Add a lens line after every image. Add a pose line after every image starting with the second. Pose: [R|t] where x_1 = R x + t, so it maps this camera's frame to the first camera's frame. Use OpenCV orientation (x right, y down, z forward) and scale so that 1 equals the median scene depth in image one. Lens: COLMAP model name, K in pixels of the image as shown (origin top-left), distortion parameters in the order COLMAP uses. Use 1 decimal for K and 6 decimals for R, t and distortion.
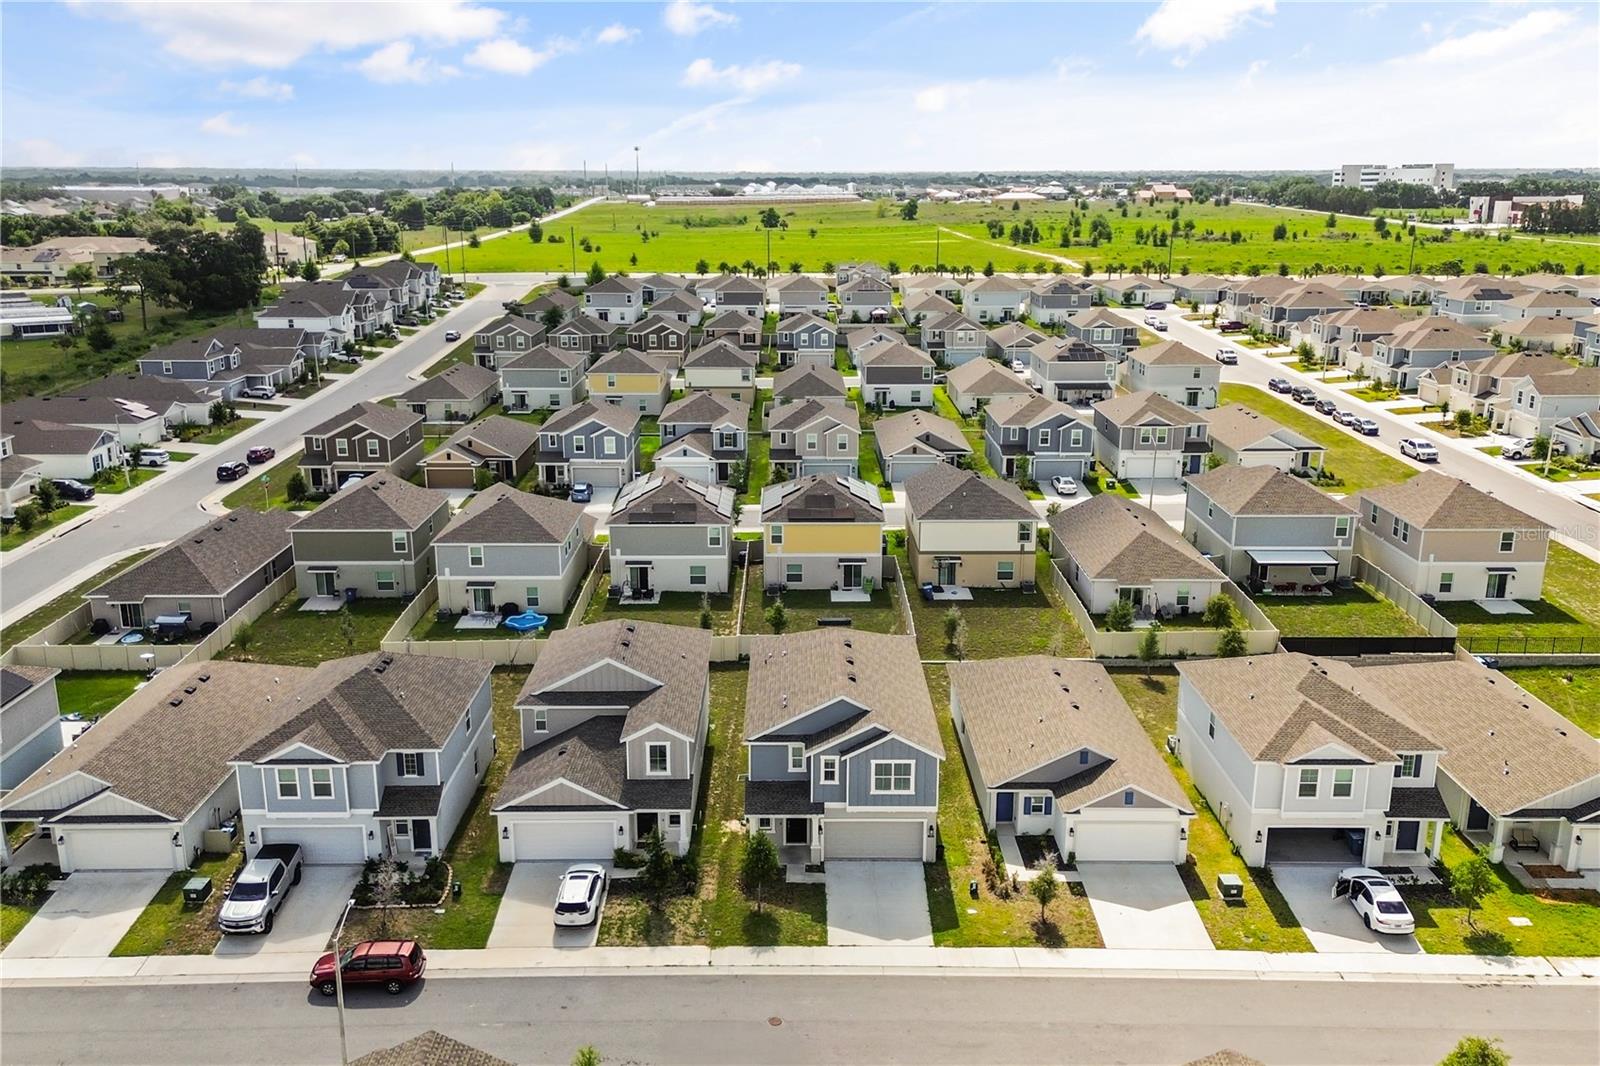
lens RADIAL K [[1352.8, 0, 800.0], [0, 1352.8, 533.0], [0, 0, 1]] dist [0.121629, -0.194952]
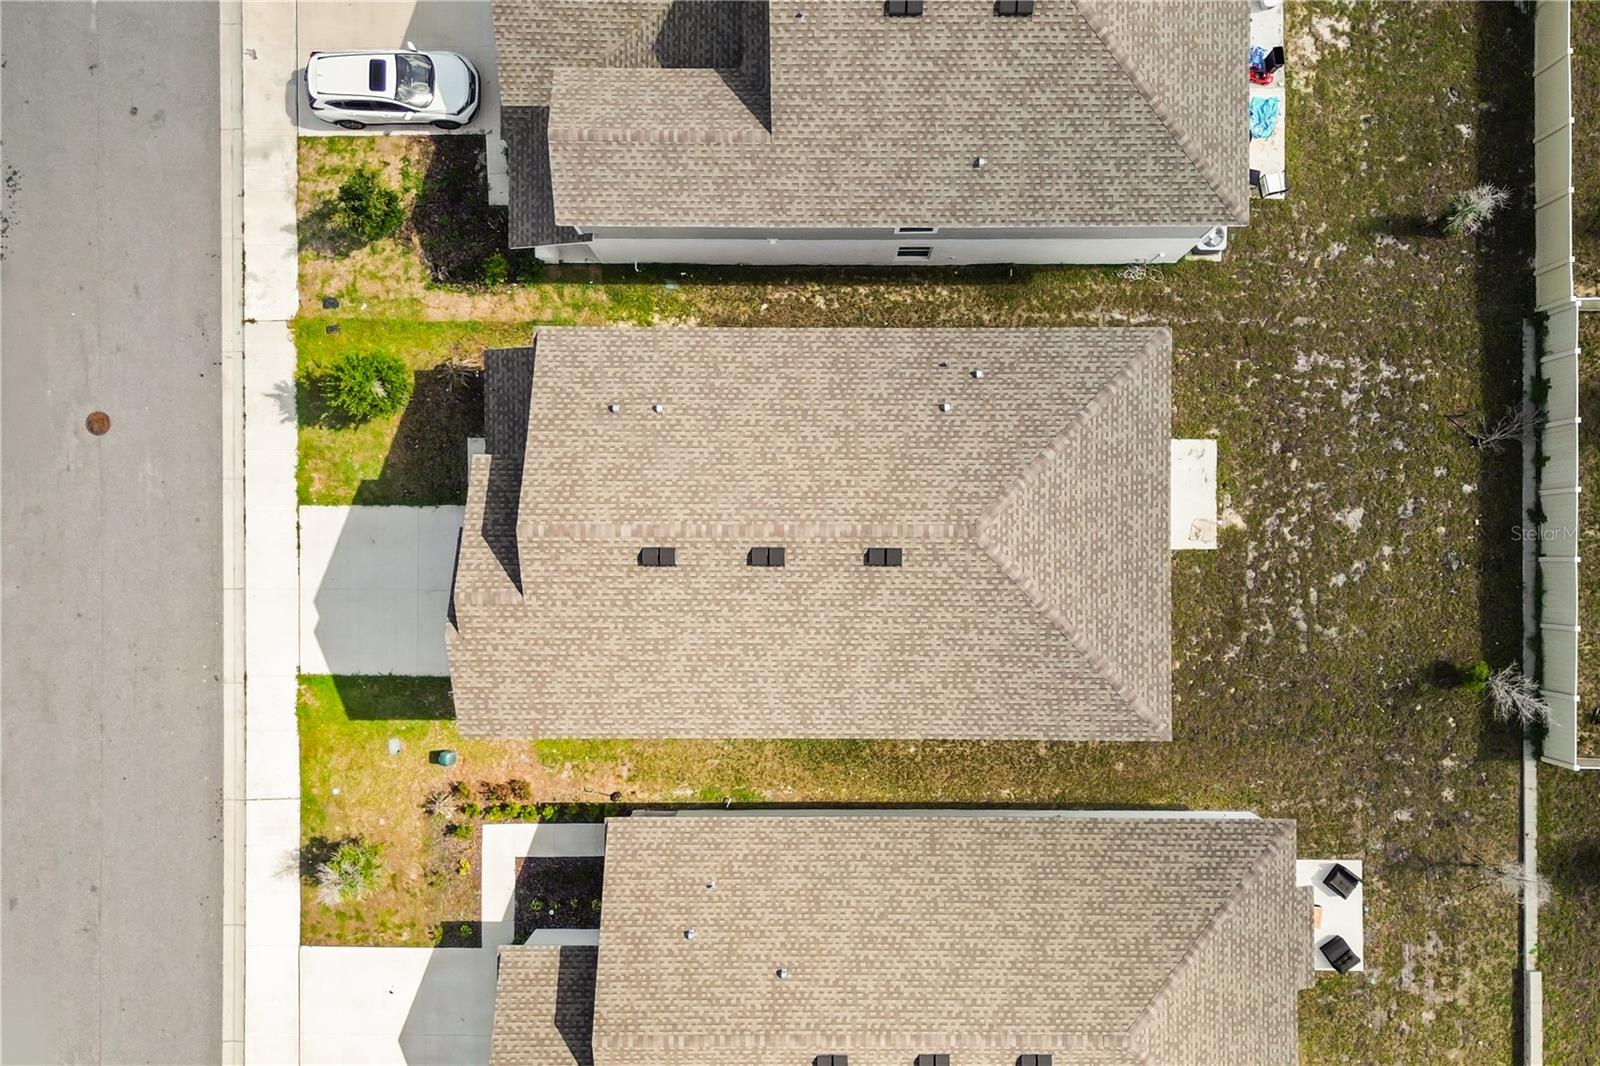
lens RADIAL K [[1352.8, 0, 800.0], [0, 1352.8, 533.0], [0, 0, 1]] dist [0.121629, -0.194952]
pose [[-0.010667, 0.999926, 0.005900, 0.023996], [-0.260916, -0.008479, 0.965324, -0.333396], [0.965302, 0.008758, 0.260987, 0.953650]]
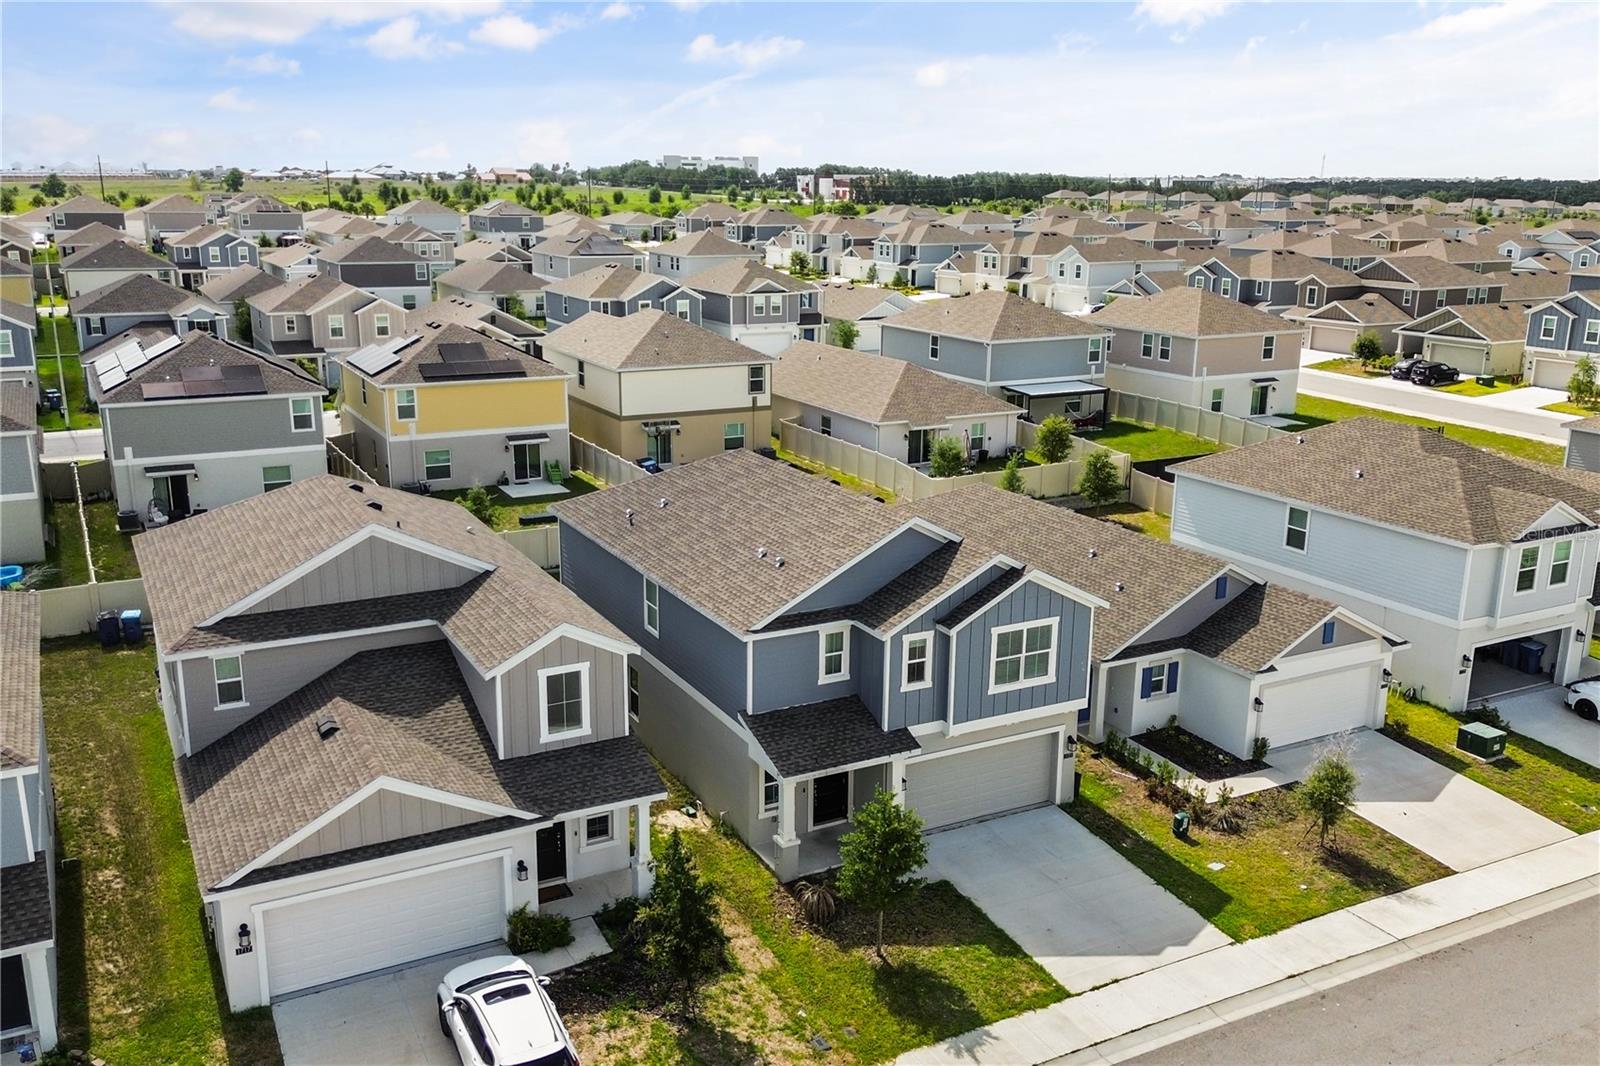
lens RADIAL K [[1352.8, 0, 800.0], [0, 1352.8, 533.0], [0, 0, 1]] dist [0.121629, -0.194952]
pose [[0.885057, -0.110016, 0.452295, -0.238414], [0.112387, 0.993427, 0.021721, 0.107662], [-0.451712, 0.031608, 0.891604, 0.548372]]
